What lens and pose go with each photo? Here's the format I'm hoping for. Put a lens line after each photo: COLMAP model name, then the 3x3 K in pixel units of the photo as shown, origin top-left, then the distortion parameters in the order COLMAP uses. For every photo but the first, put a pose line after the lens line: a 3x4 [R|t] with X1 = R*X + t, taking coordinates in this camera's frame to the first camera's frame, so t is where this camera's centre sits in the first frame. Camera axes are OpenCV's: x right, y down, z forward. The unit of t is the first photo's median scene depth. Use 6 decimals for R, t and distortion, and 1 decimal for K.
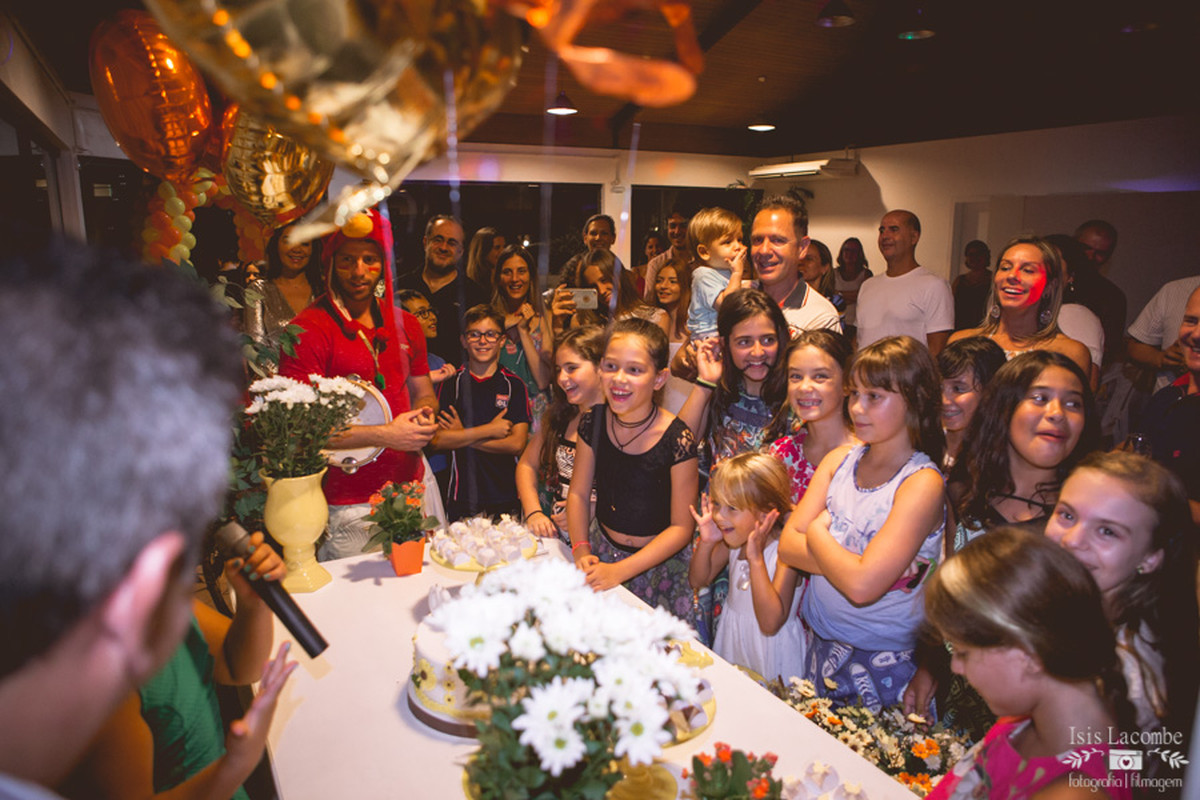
lens RADIAL K [[851.1, 0, 601.9], [0, 851.1, 395.3], [0, 0, 1]] dist [-0.030513, 0.007480]
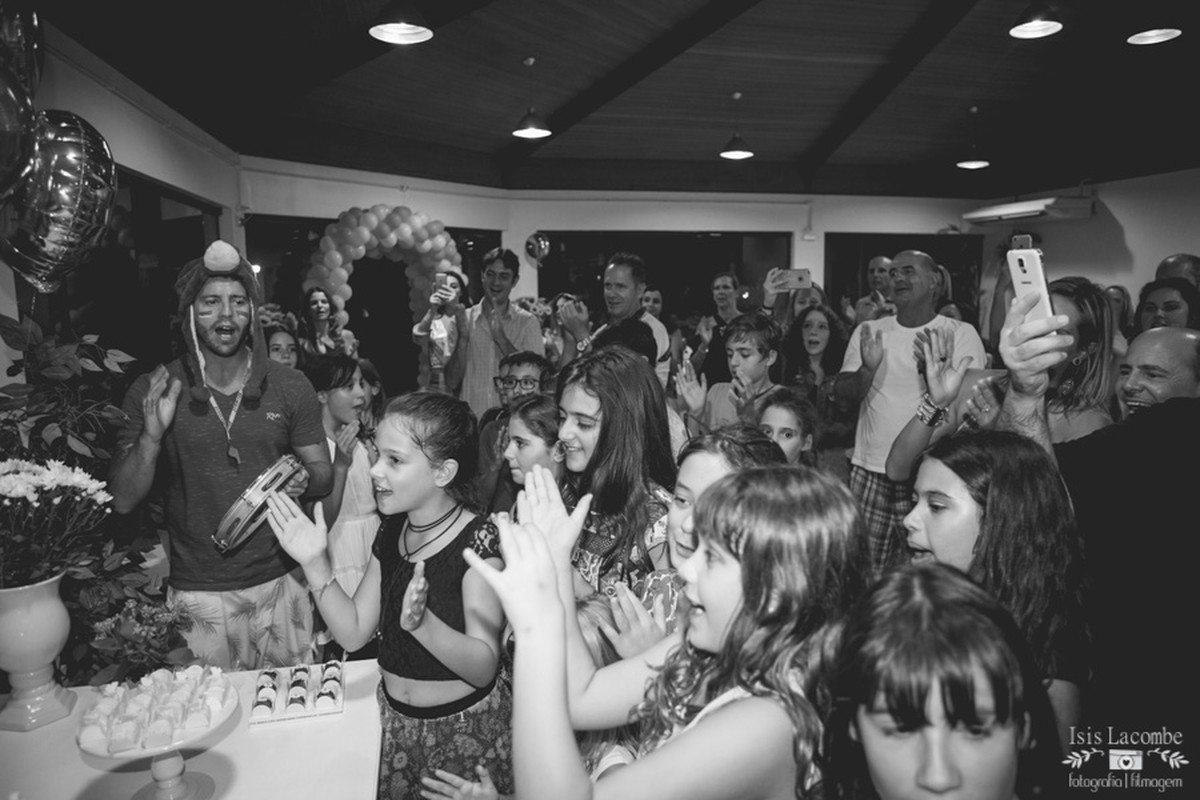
lens RADIAL K [[851.1, 0, 609.1], [0, 851.1, 390.8], [0, 0, 1]] dist [-0.030513, 0.007480]
pose [[0.958649, 0.030122, -0.282993, 0.348638], [-0.048271, 0.997185, -0.057379, -0.052322], [0.280468, 0.068667, 0.957404, 0.292784]]
